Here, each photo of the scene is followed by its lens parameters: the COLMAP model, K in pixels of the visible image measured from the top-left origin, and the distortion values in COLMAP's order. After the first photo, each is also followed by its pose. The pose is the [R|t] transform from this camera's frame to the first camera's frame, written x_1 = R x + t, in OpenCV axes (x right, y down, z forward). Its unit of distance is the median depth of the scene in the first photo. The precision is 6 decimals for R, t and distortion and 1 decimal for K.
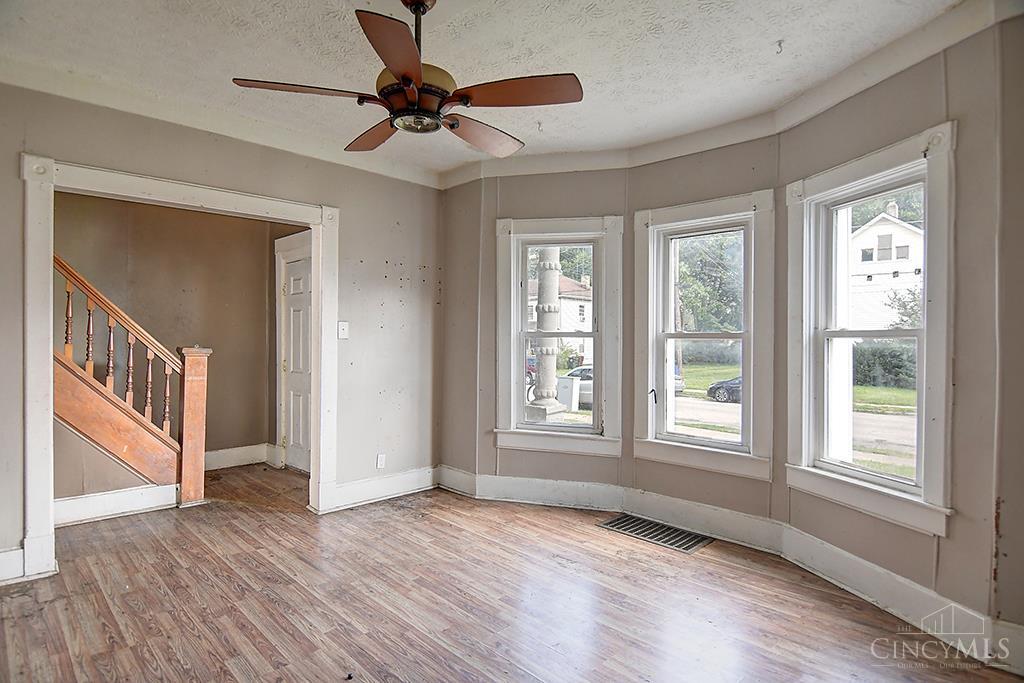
lens RADIAL K [[539.7, 0, 510.9], [0, 539.7, 342.6], [0, 0, 1]] dist [0.001804, -0.019763]
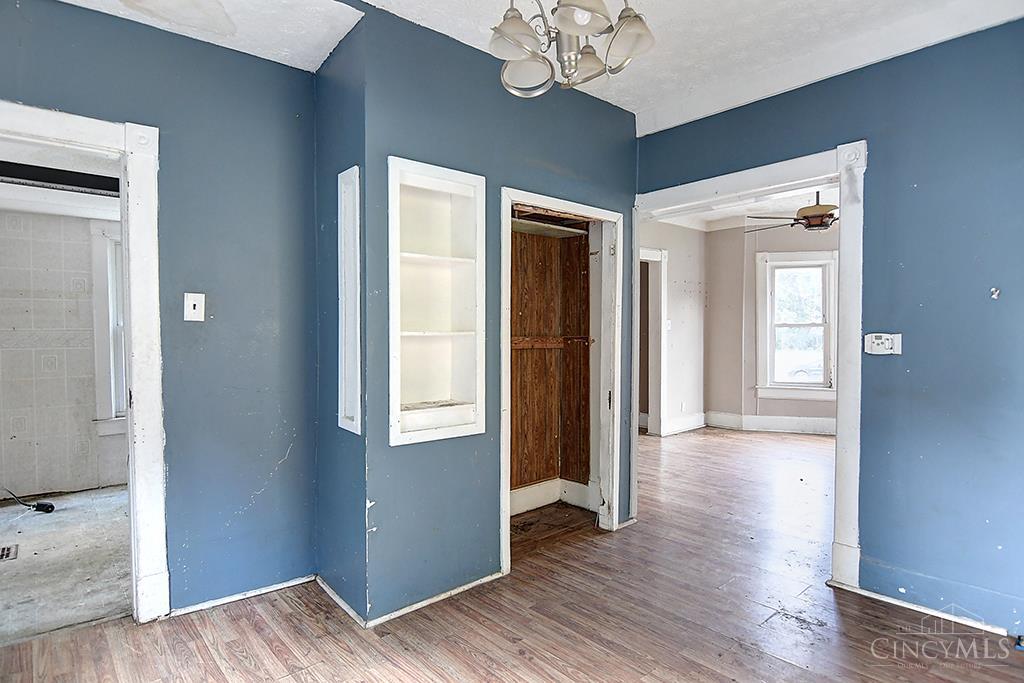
lens RADIAL K [[539.7, 0, 510.9], [0, 539.7, 342.6], [0, 0, 1]] dist [0.001804, -0.019763]
pose [[0.998021, -0.015279, -0.060991, -0.736880], [0.015927, 0.999822, 0.010154, 0.007095], [0.060825, -0.011105, 0.998087, -0.700501]]
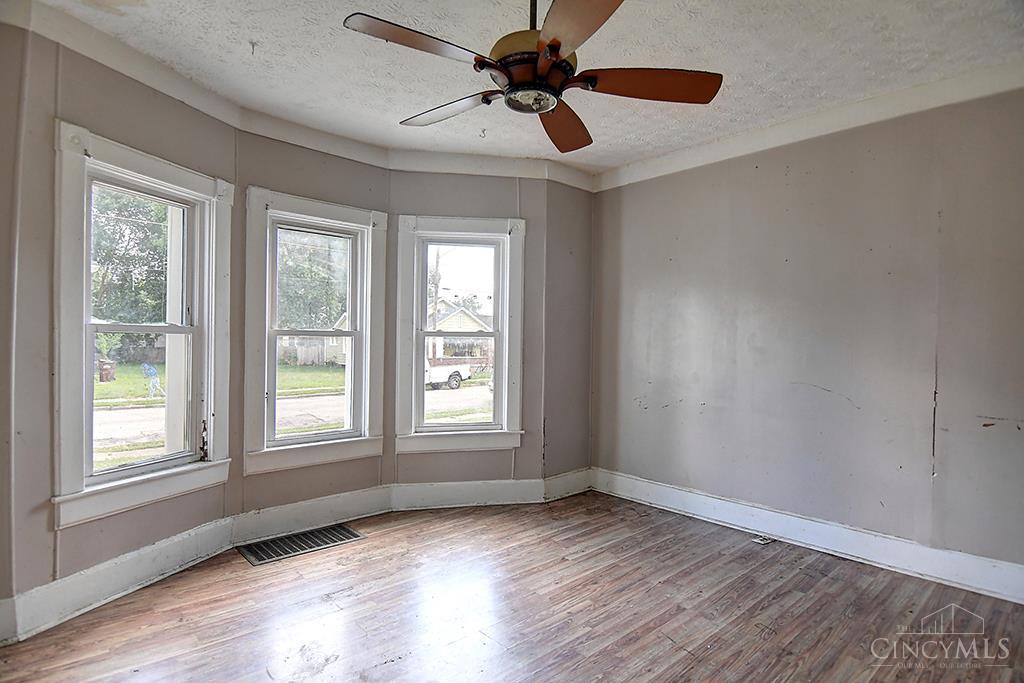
lens RADIAL K [[539.7, 0, 510.9], [0, 539.7, 342.6], [0, 0, 1]] dist [0.001804, -0.019763]
pose [[0.045985, -0.013241, 0.998854, -0.629798], [-0.004621, 0.999899, 0.013468, -0.010349], [-0.998931, -0.005235, 0.045919, 0.578881]]
